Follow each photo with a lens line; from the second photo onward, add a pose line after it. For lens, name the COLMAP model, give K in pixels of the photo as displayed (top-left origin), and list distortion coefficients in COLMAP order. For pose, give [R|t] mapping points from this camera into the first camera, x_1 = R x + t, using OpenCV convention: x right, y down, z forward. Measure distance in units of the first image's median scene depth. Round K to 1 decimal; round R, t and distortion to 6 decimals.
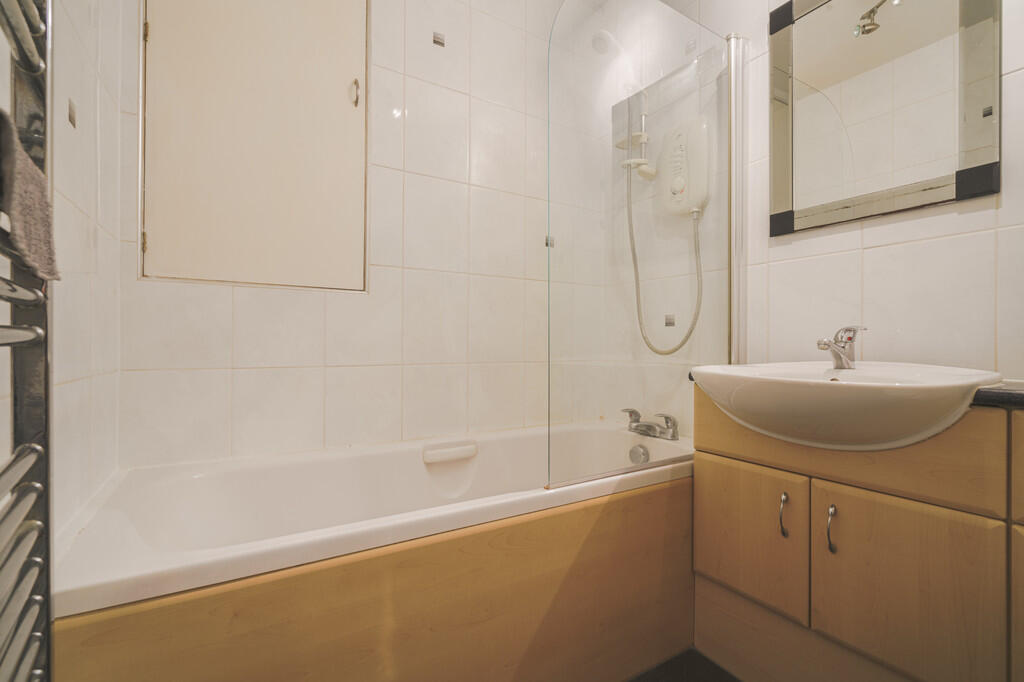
lens RADIAL K [[457.2, 0, 512.0], [0, 457.2, 341.0], [0, 0, 1]] dist [-0.011998, 0.000583]
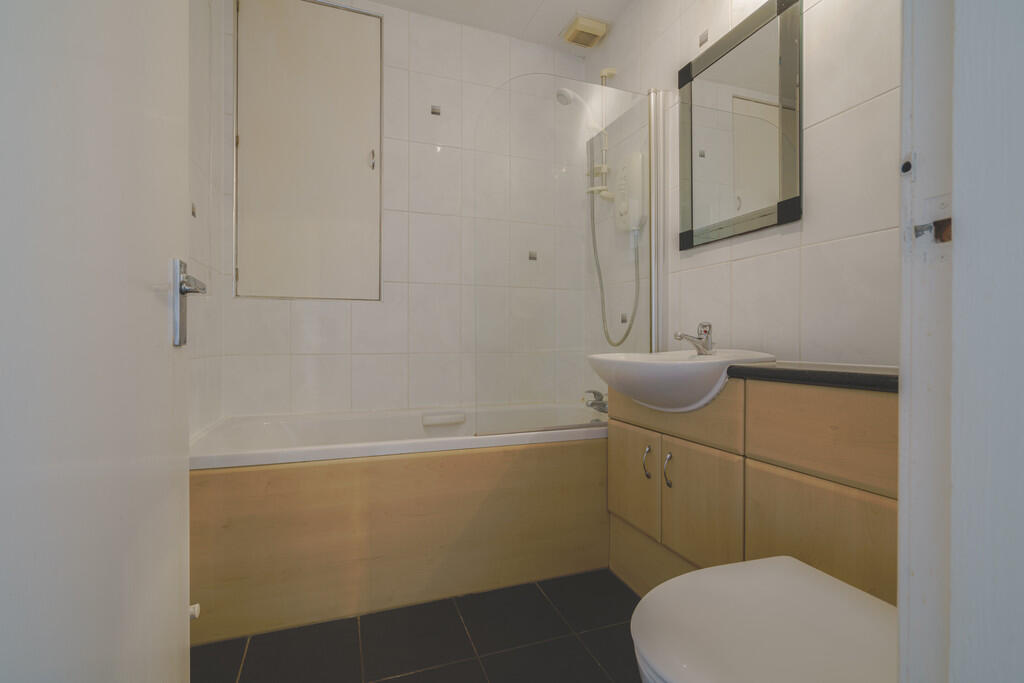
lens RADIAL K [[455.1, 0, 514.0], [0, 455.1, 338.7], [0, 0, 1]] dist [-0.020715, -0.000064]
pose [[0.983407, -0.004742, -0.181353, 0.359127], [0.005001, 0.999987, 0.000974, 0.008831], [0.181346, -0.001865, 0.983418, -0.317294]]
